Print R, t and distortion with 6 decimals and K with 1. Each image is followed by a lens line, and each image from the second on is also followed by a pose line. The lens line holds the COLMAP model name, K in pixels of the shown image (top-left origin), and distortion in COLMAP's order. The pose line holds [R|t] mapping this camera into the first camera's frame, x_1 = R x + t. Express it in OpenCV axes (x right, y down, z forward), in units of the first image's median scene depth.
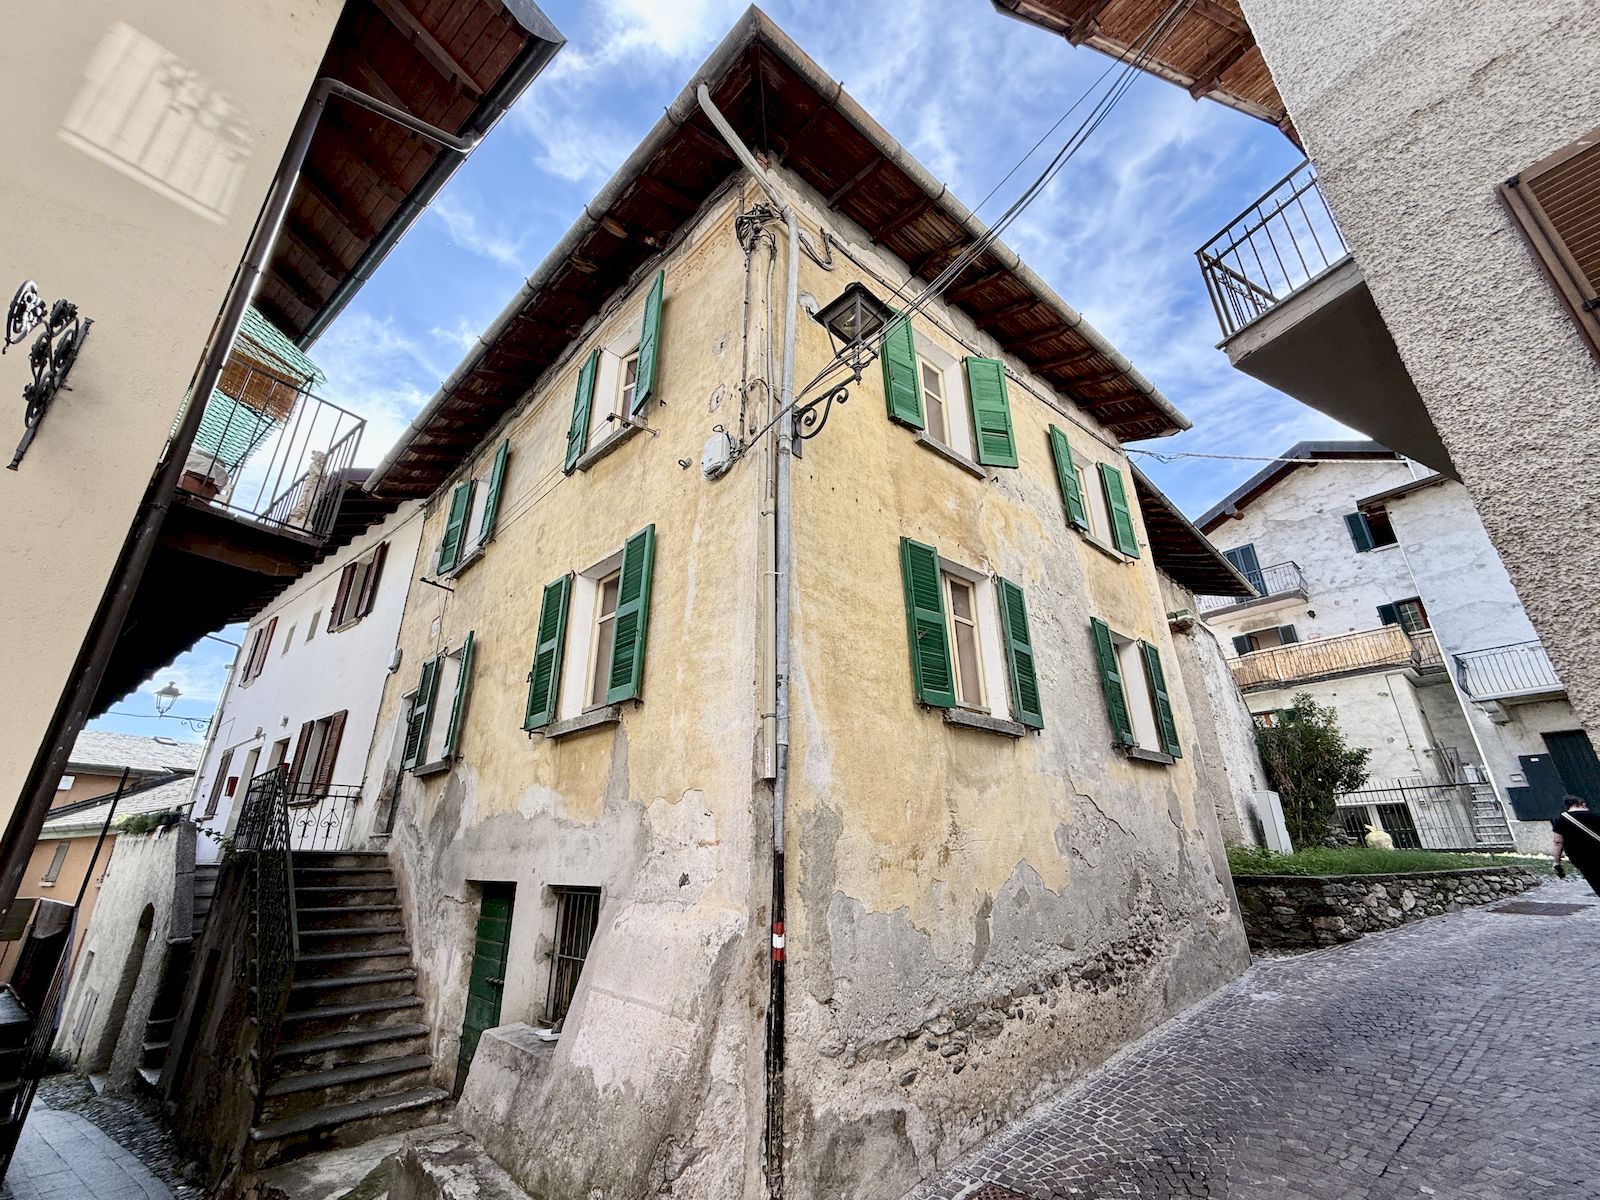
lens RADIAL K [[643.1, 0, 788.7], [0, 643.1, 588.9], [0, 0, 1]] dist [-0.000742, 0.000123]
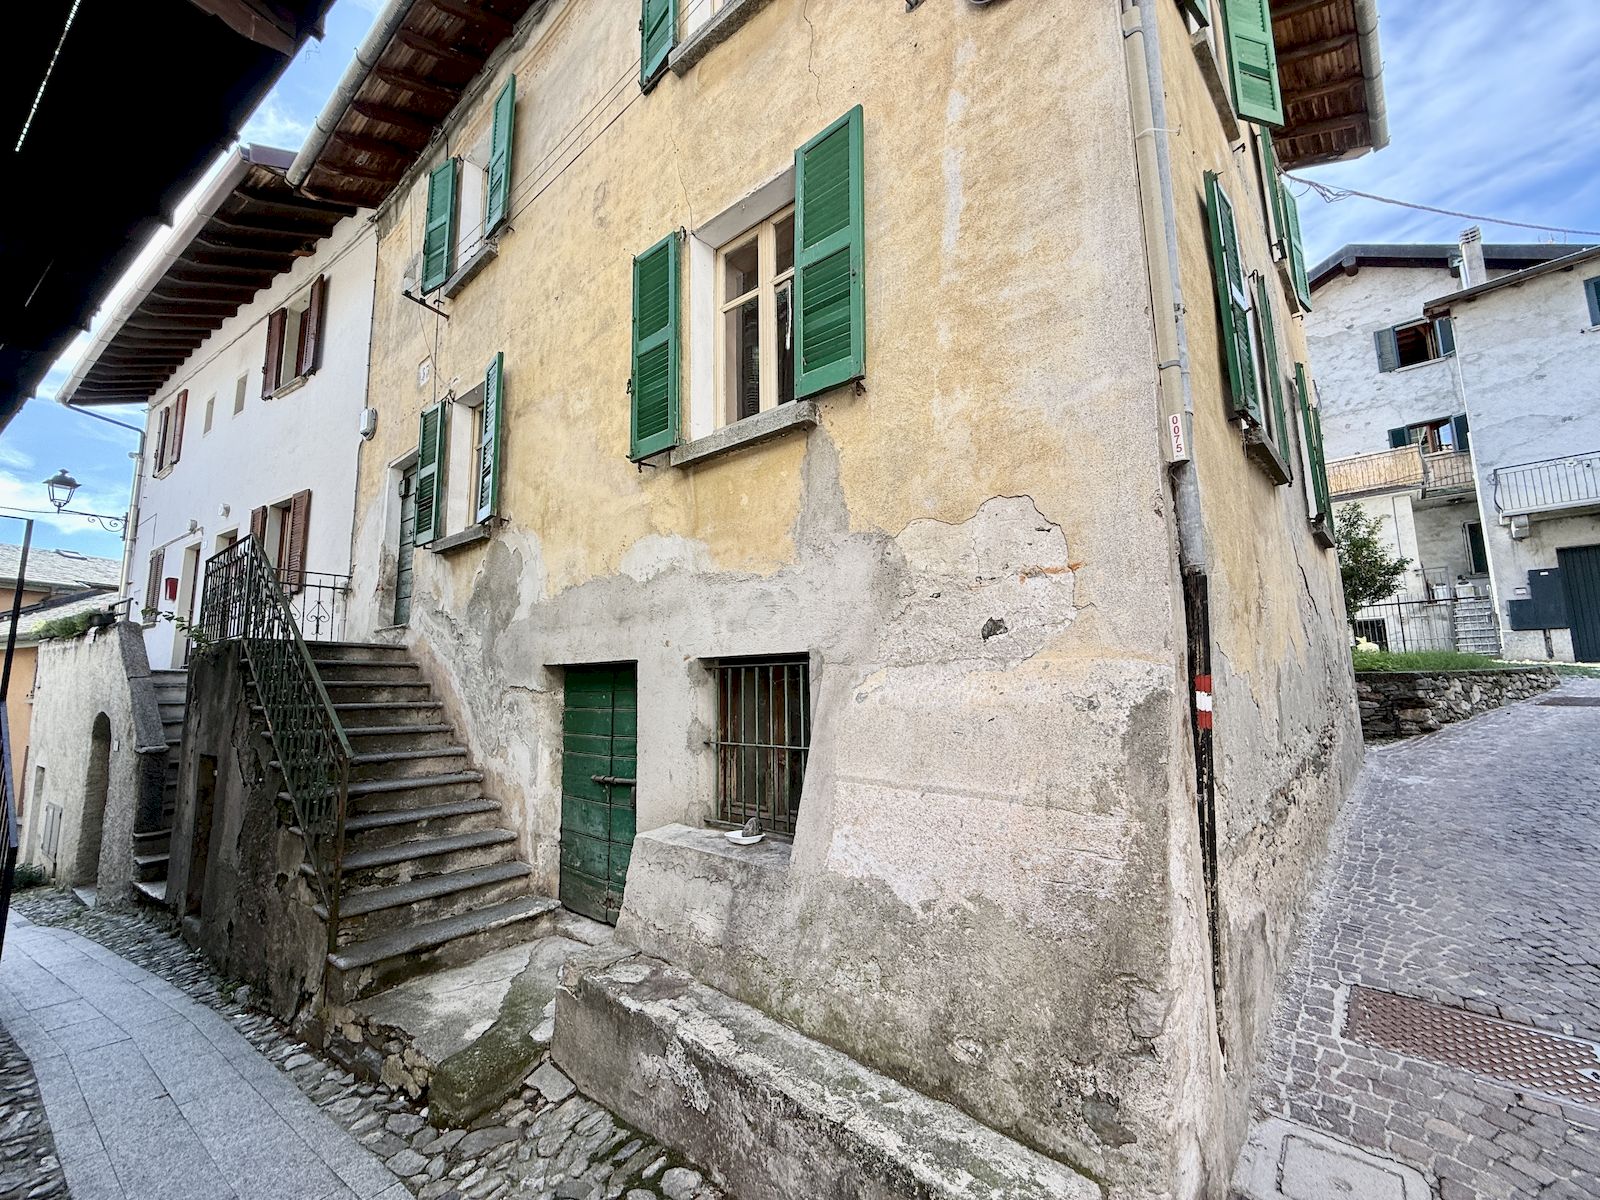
lens RADIAL K [[643.1, 0, 788.7], [0, 643.1, 588.9], [0, 0, 1]] dist [-0.000742, 0.000123]
pose [[0.996346, 0.006152, 0.085191, -0.253855], [-0.027027, 0.968862, 0.246122, 0.152050], [-0.081024, -0.247525, 0.965488, 0.229776]]
